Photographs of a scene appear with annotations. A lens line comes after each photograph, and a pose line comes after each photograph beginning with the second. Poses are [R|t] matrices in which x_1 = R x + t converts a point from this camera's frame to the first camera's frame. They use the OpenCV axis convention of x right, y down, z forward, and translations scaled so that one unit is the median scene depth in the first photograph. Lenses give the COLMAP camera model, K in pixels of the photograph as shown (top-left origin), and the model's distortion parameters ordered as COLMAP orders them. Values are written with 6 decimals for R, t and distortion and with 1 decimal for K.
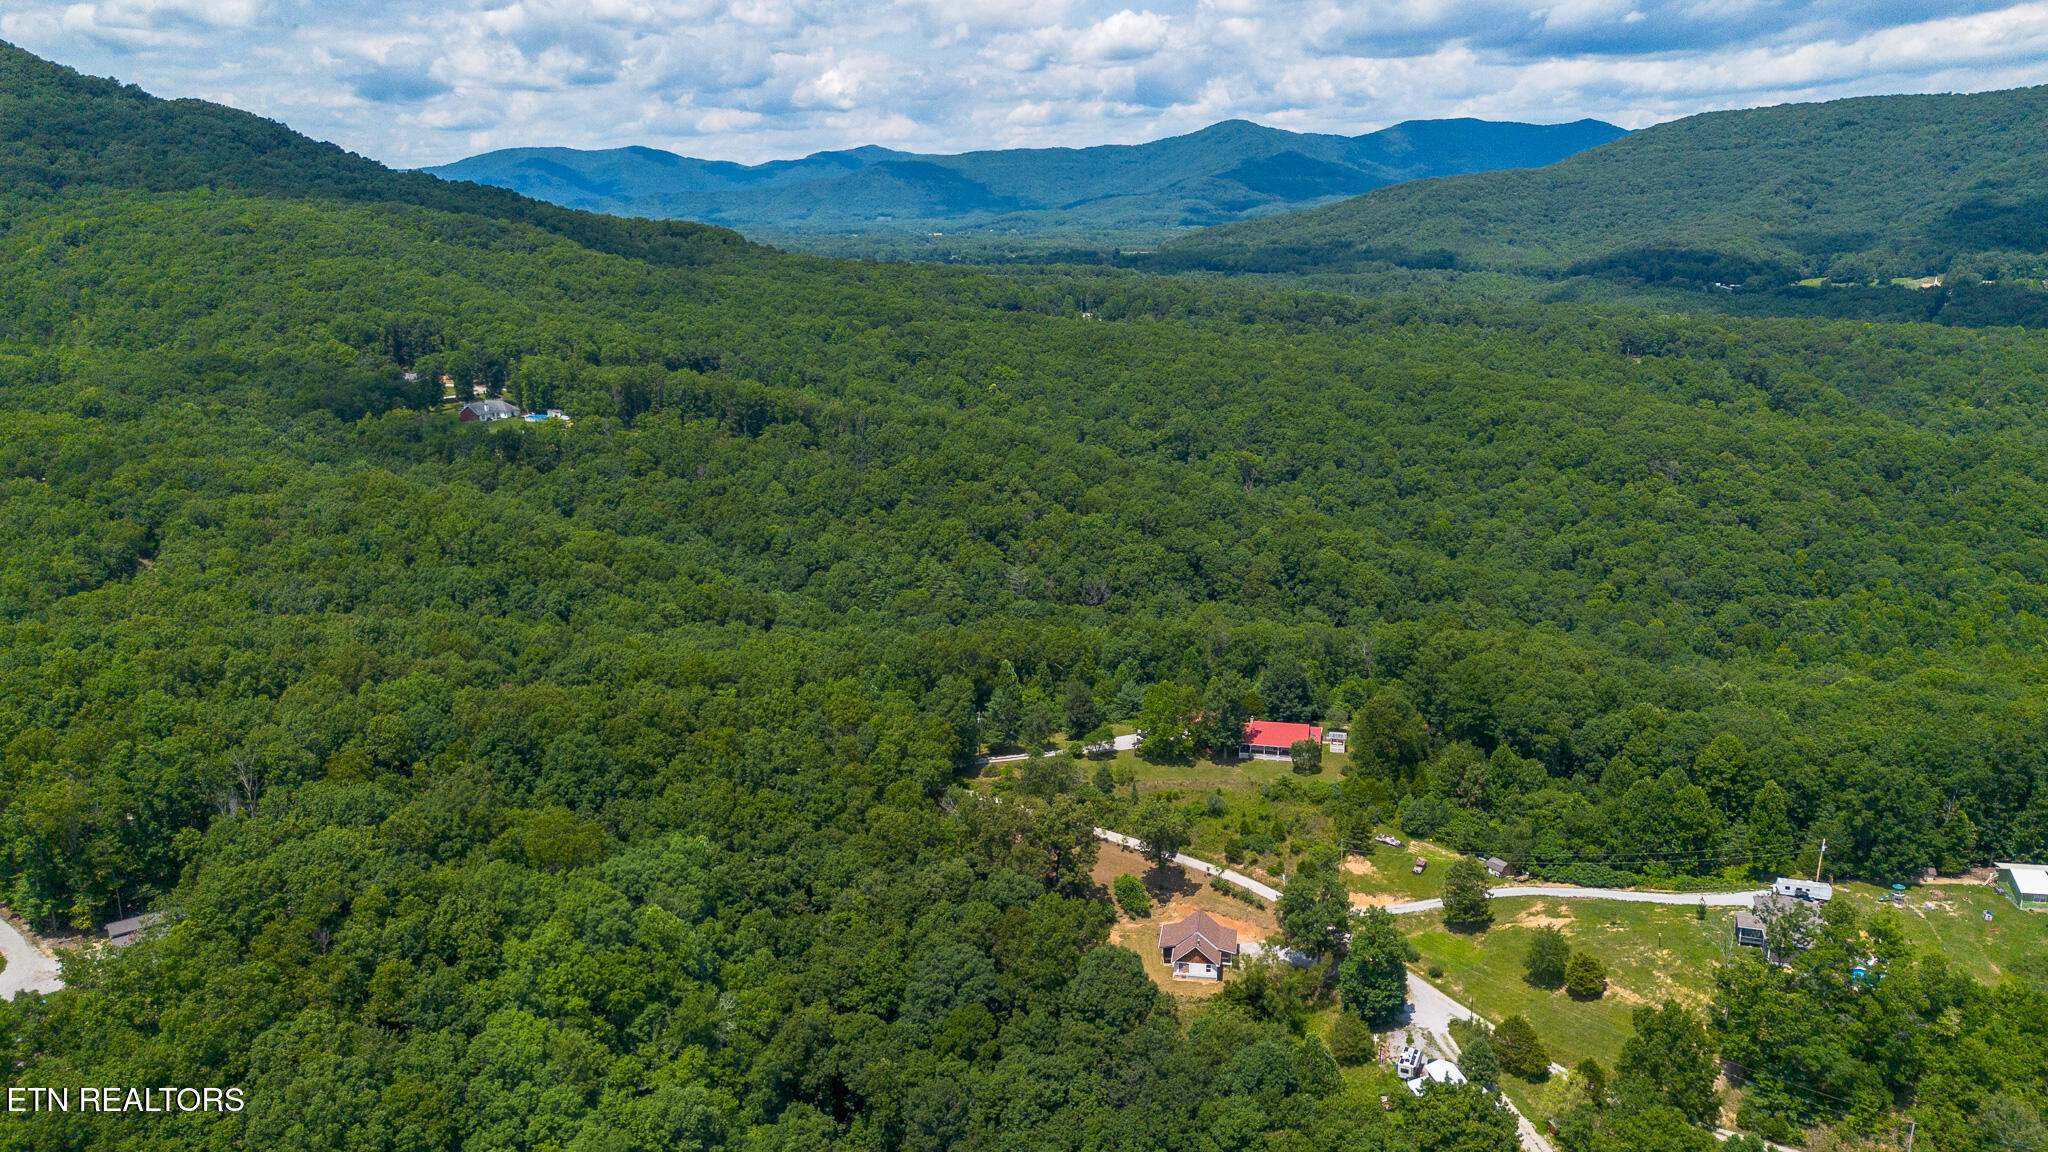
lens RADIAL K [[1537.0, 0, 1032.2], [0, 1537.0, 577.1], [0, 0, 1]] dist [0.046842, -0.027885]
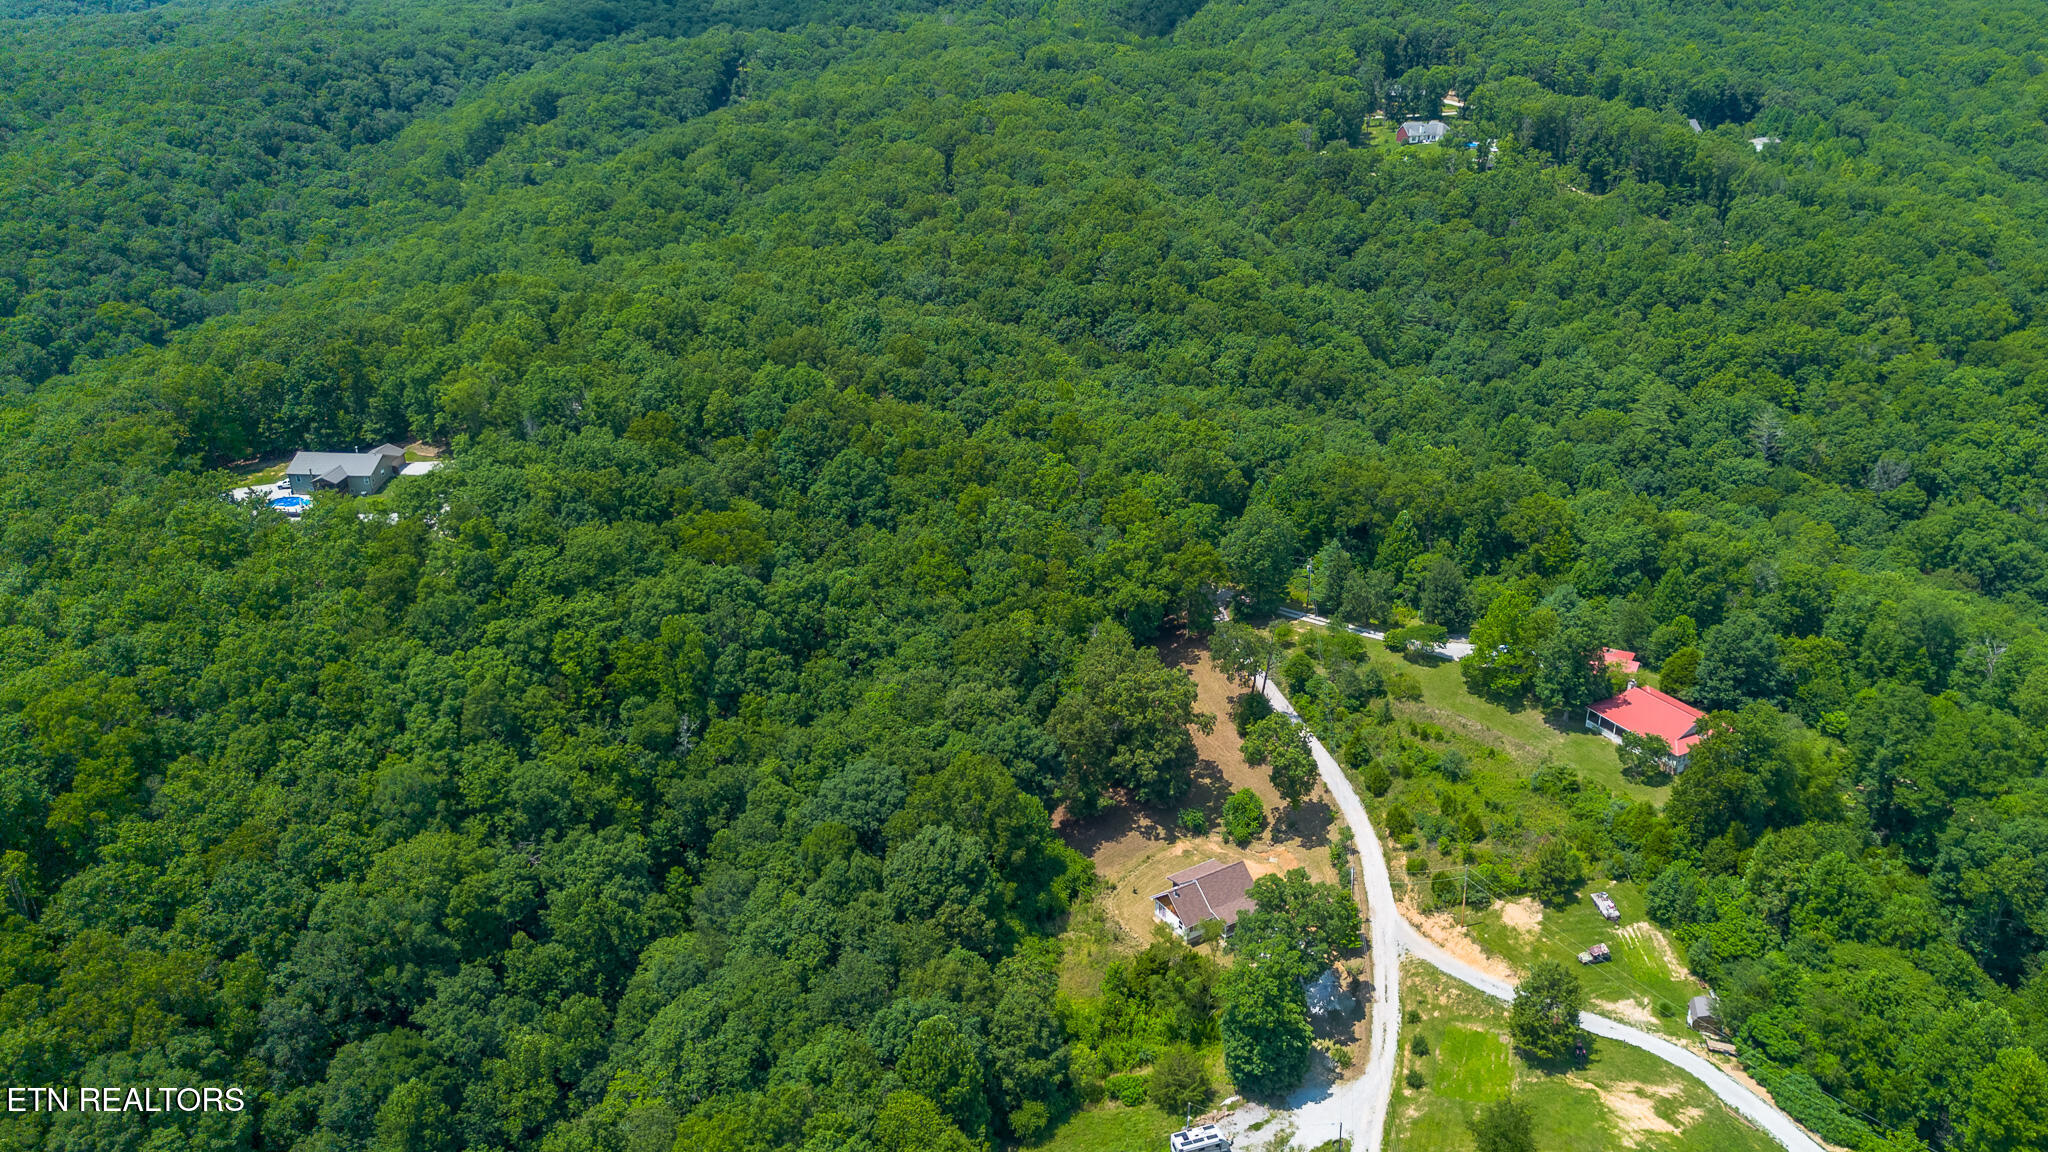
lens RADIAL K [[1537.0, 0, 1026.6], [0, 1537.0, 571.6], [0, 0, 1]] dist [0.046842, -0.027885]
pose [[0.660064, 0.302616, -0.687560, 0.515809], [-0.183488, 0.952496, 0.243072, -0.094073], [0.728455, -0.034284, 0.684235, 0.370753]]
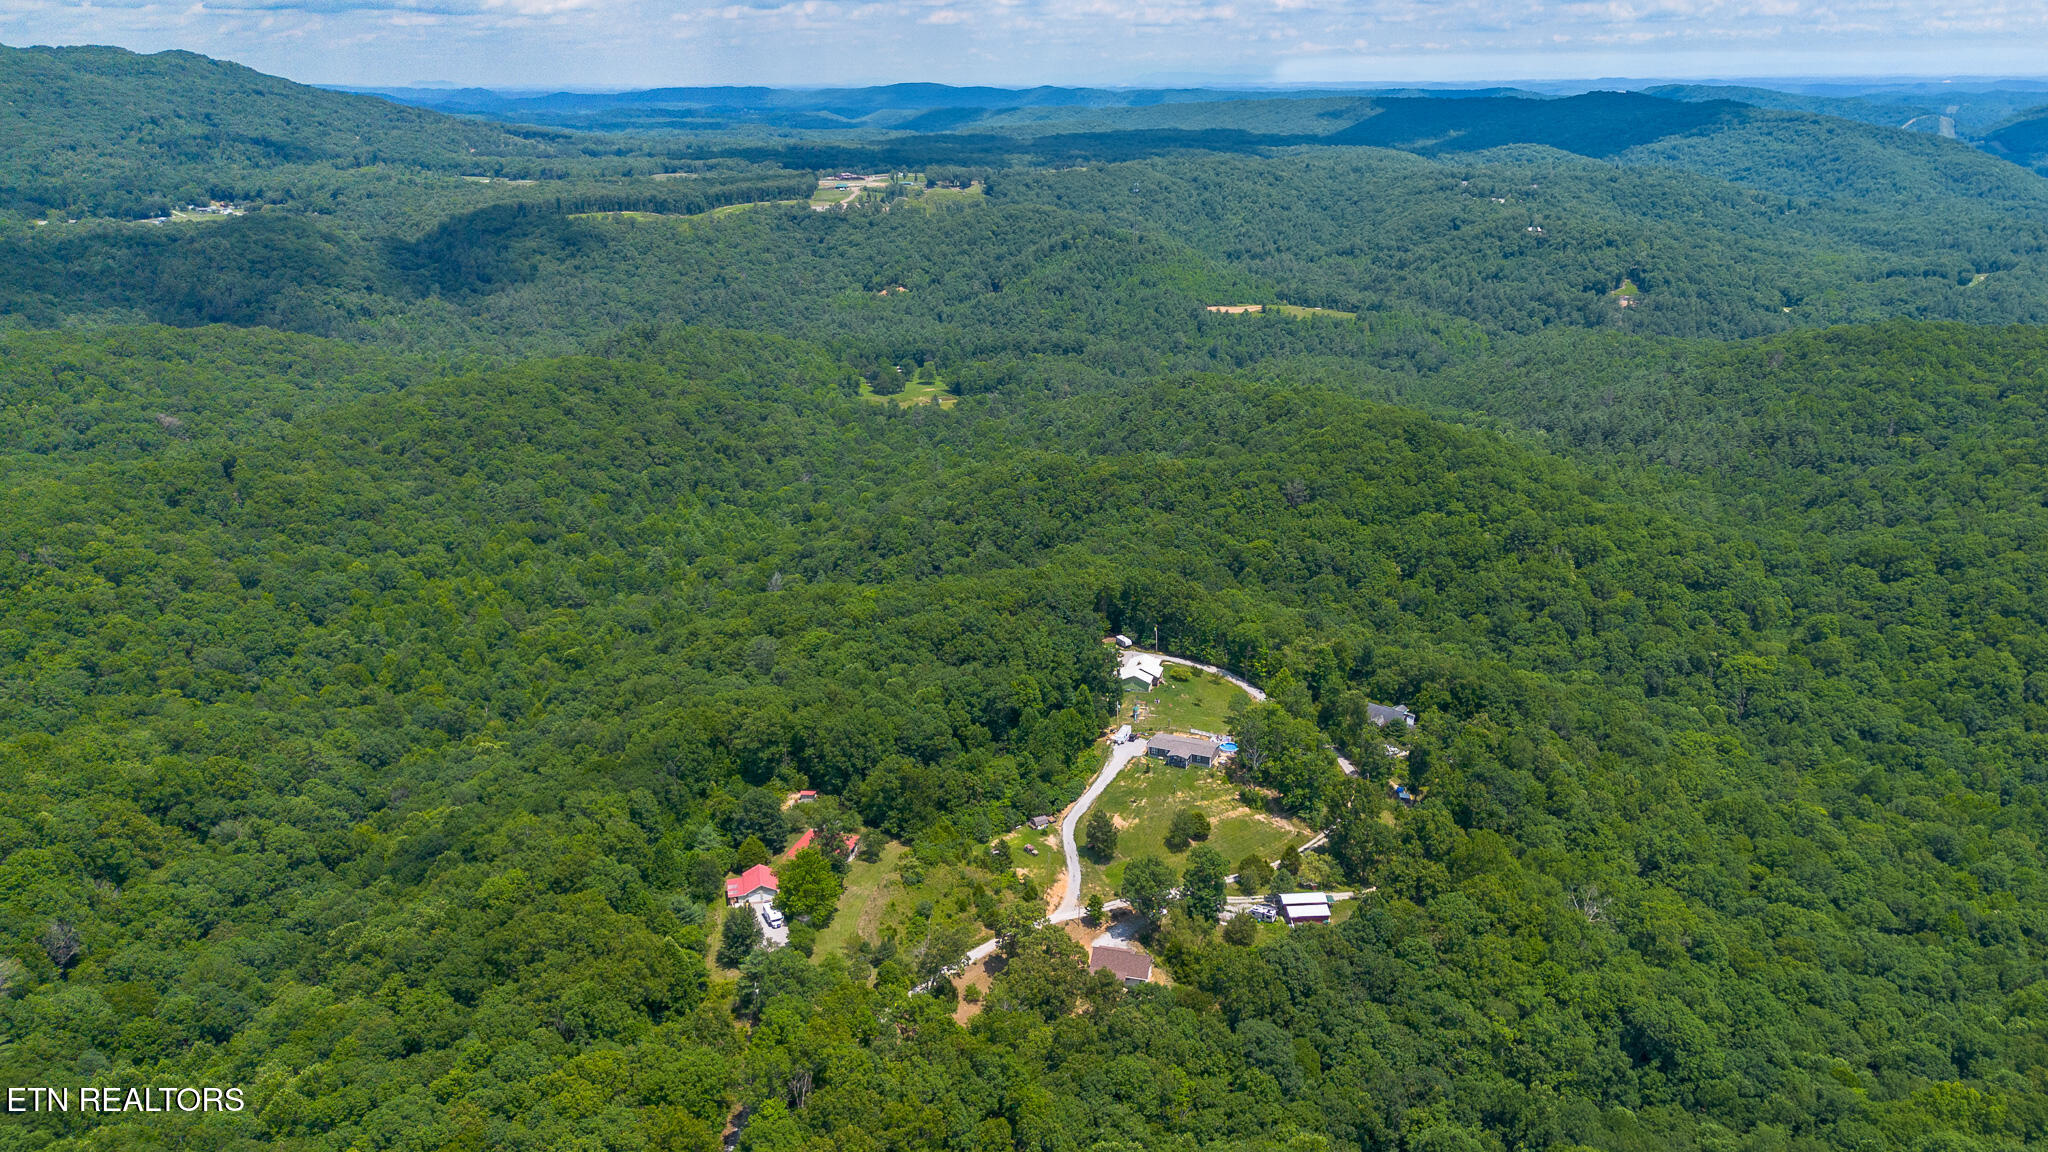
lens RADIAL K [[1537.0, 0, 1023.1], [0, 1537.0, 575.8], [0, 0, 1]] dist [0.046842, -0.027885]
pose [[0.101850, -0.312133, 0.944563, -0.962503], [0.249393, 0.927191, 0.279501, -0.419791], [-0.963032, 0.207100, 0.172278, 0.747001]]
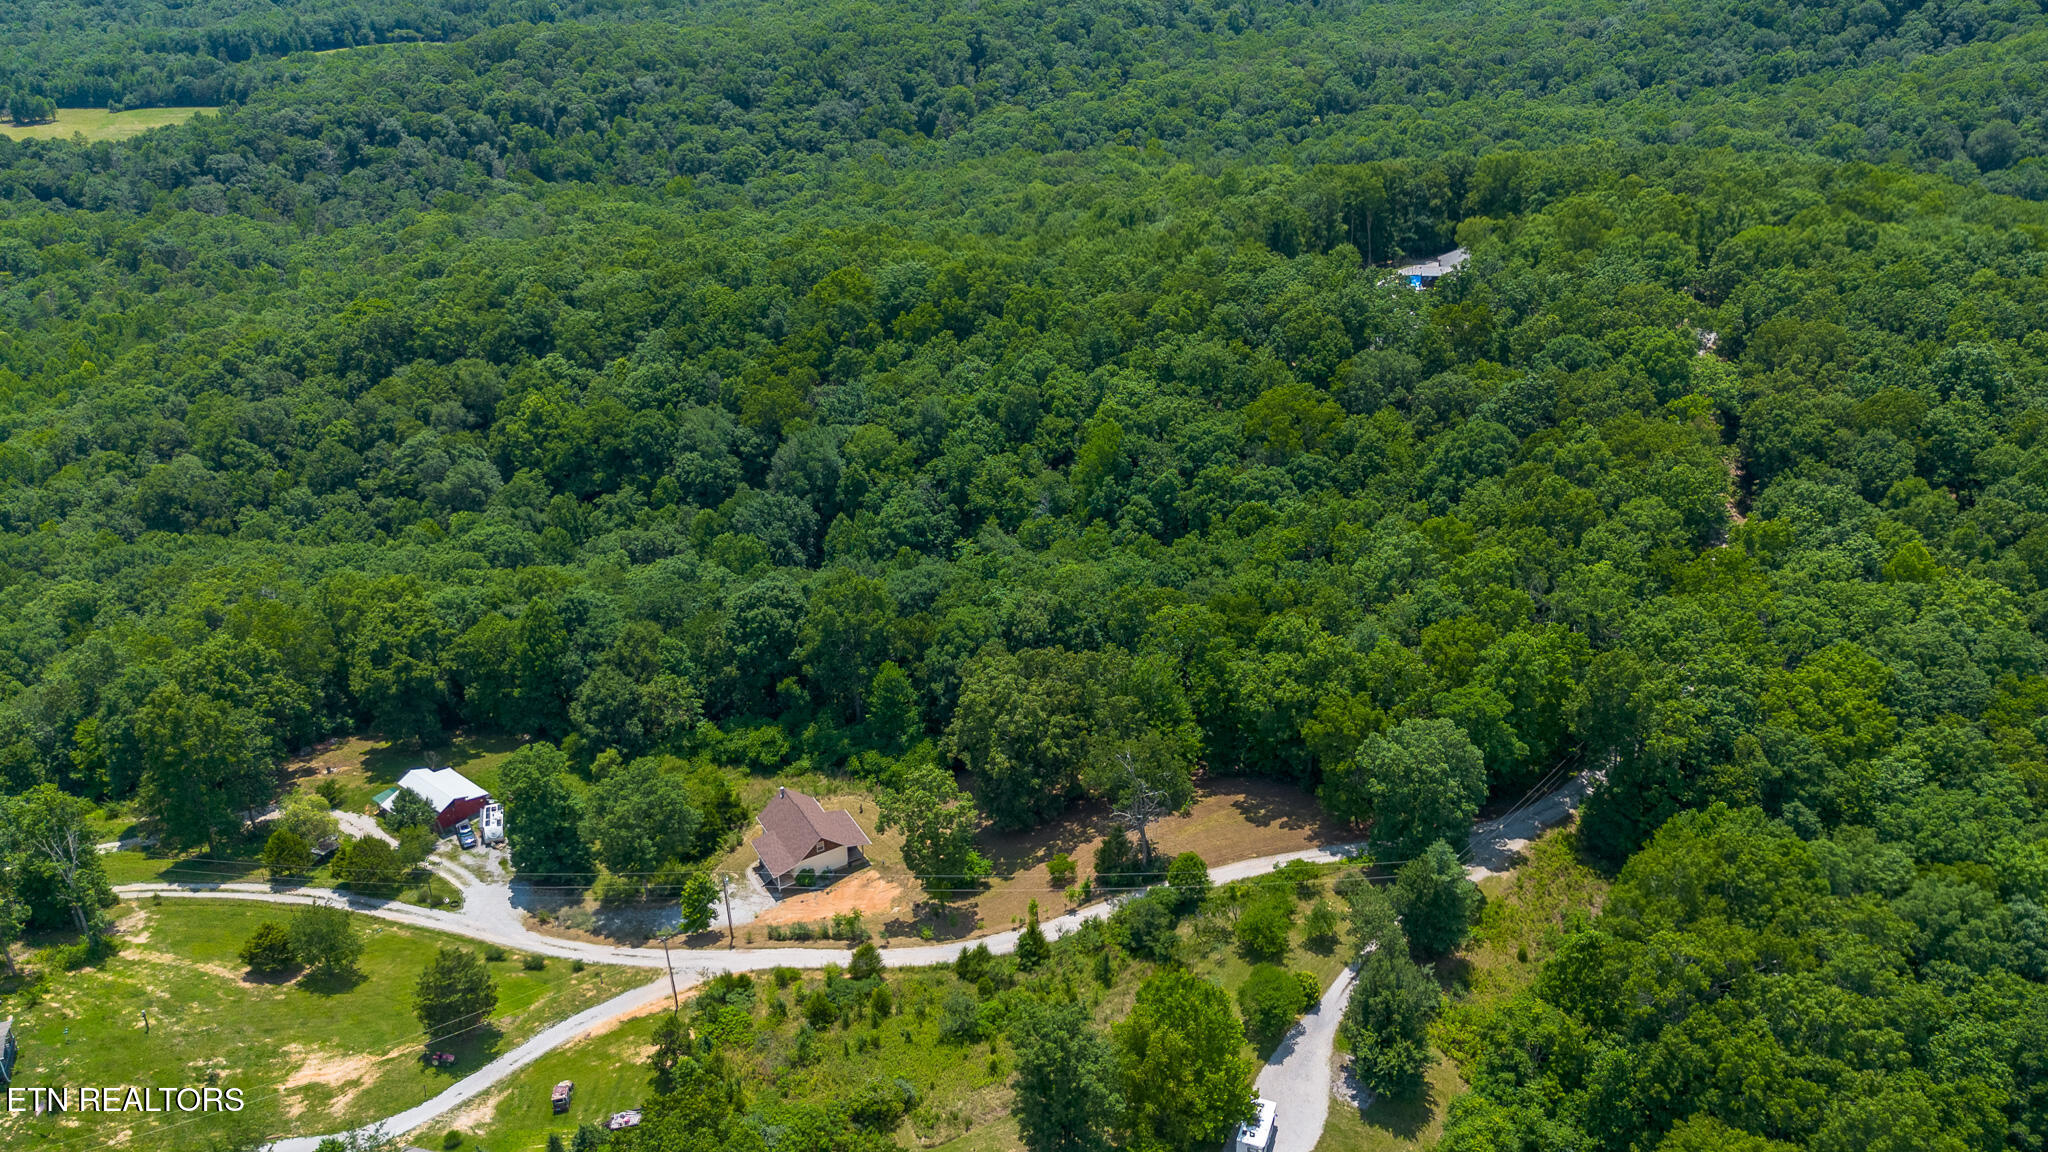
lens RADIAL K [[1537.0, 0, 1018.2], [0, 1537.0, 571.2], [0, 0, 1]] dist [0.046842, -0.027885]
pose [[-0.773470, 0.319946, -0.547155, 0.377501], [-0.129731, 0.765060, 0.630756, -0.332544], [0.620414, 0.558854, -0.550244, 1.335167]]
